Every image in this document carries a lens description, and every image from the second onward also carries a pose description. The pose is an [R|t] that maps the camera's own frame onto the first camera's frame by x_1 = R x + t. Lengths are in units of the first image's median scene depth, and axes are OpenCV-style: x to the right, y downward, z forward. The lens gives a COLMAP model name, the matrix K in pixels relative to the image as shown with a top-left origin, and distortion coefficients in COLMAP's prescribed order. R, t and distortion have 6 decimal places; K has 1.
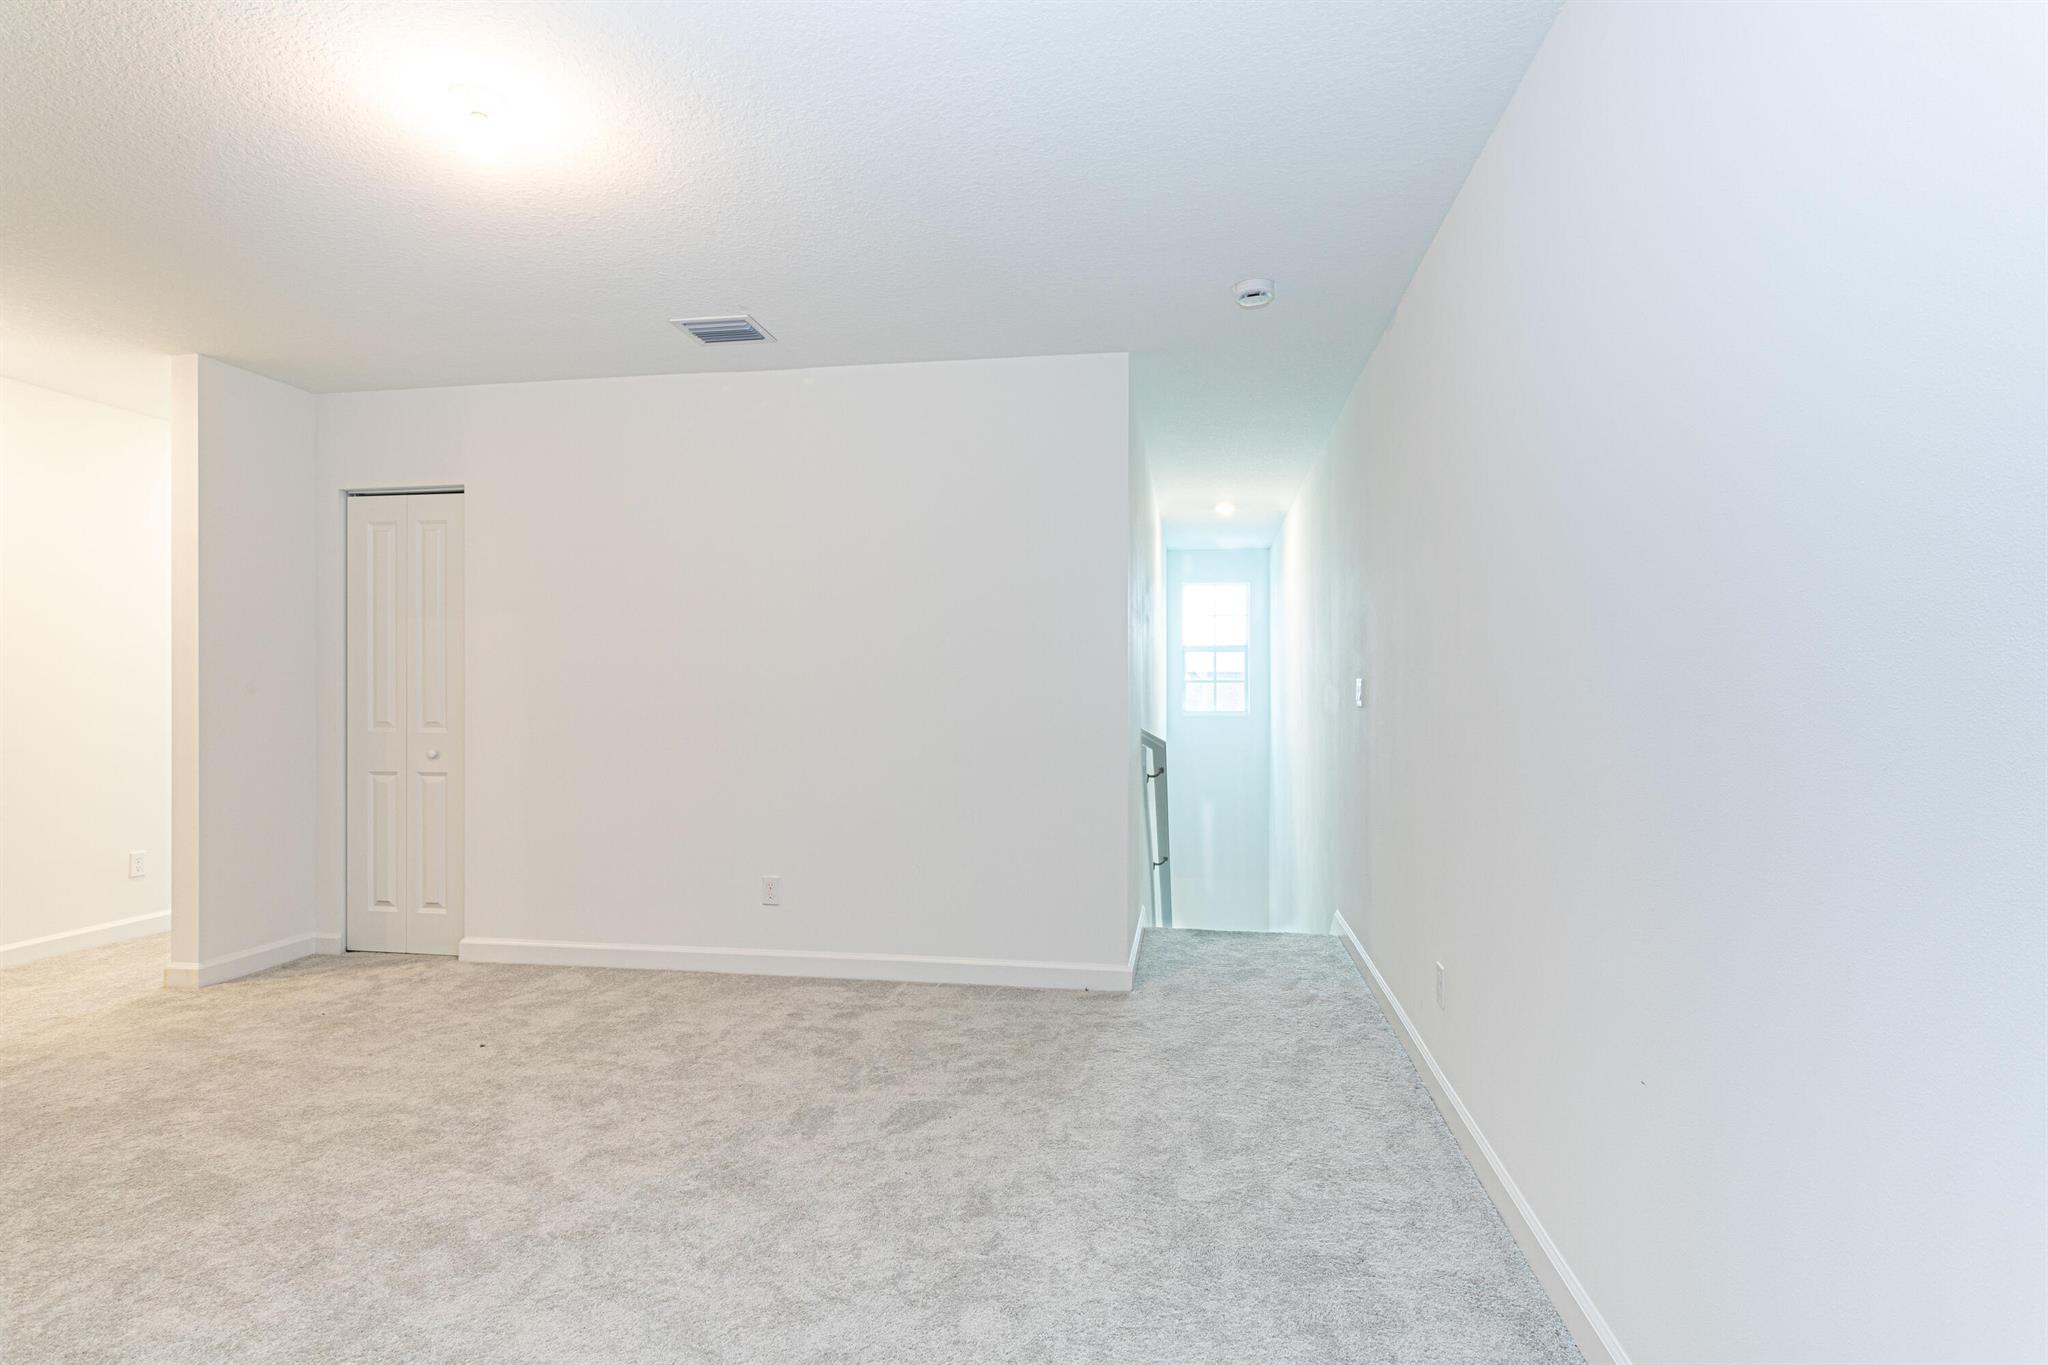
lens RADIAL K [[989.4, 0, 1037.1], [0, 989.4, 684.6], [0, 0, 1]] dist [-0.002116, 0.000409]
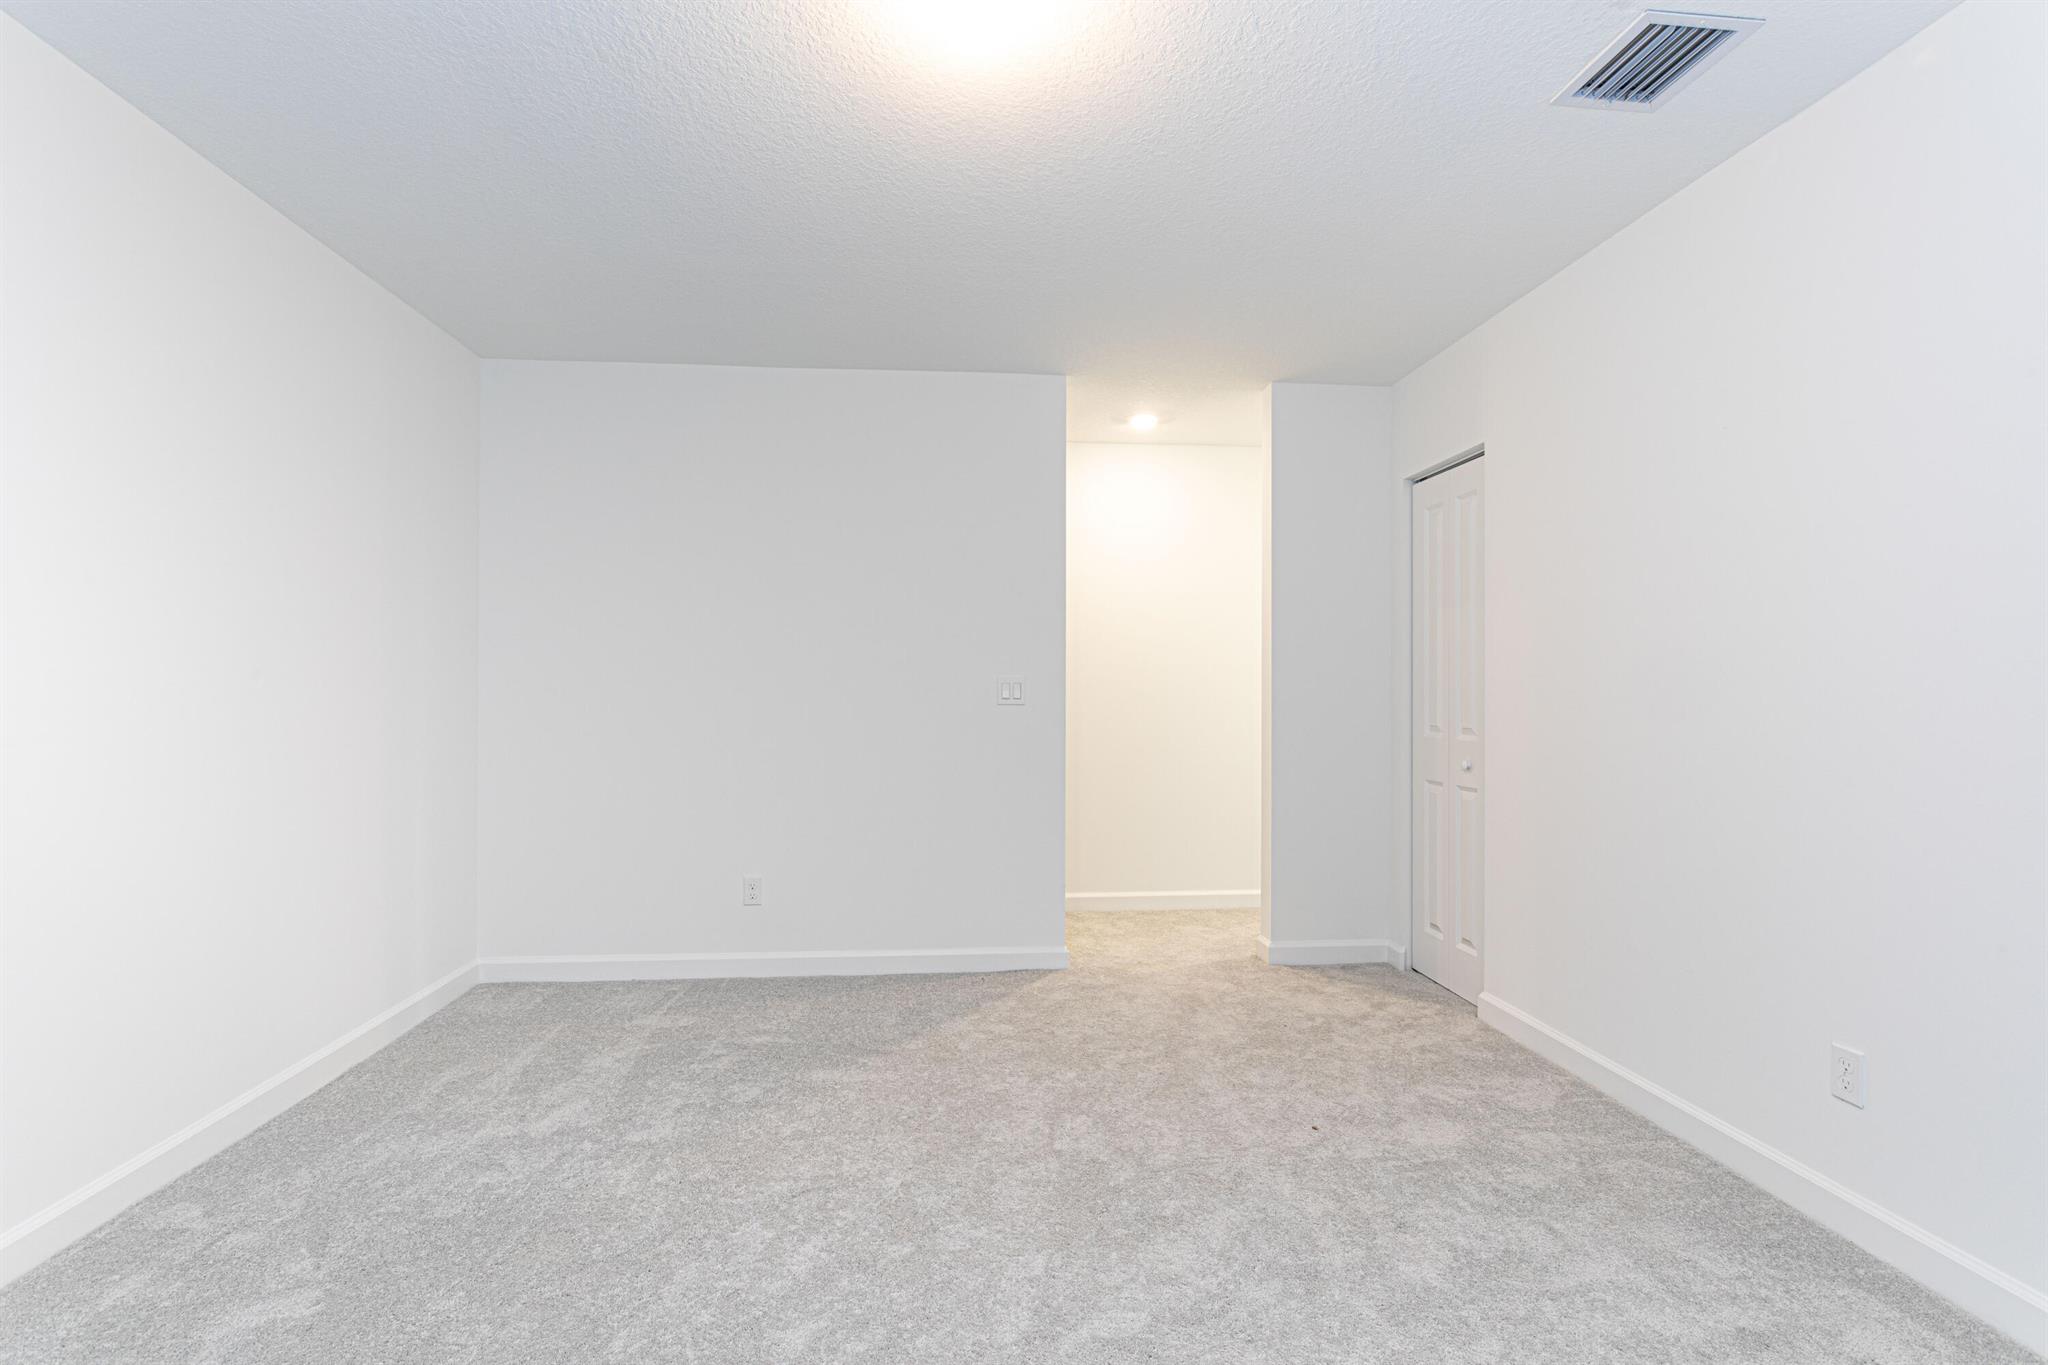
lens RADIAL K [[989.4, 0, 1025.9], [0, 989.4, 682.2], [0, 0, 1]] dist [-0.002116, 0.000409]
pose [[0.240979, -0.005626, -0.970514, 0.152028], [0.002924, 0.999983, -0.005071, 0.001573], [0.970526, -0.001615, 0.240991, 0.505359]]
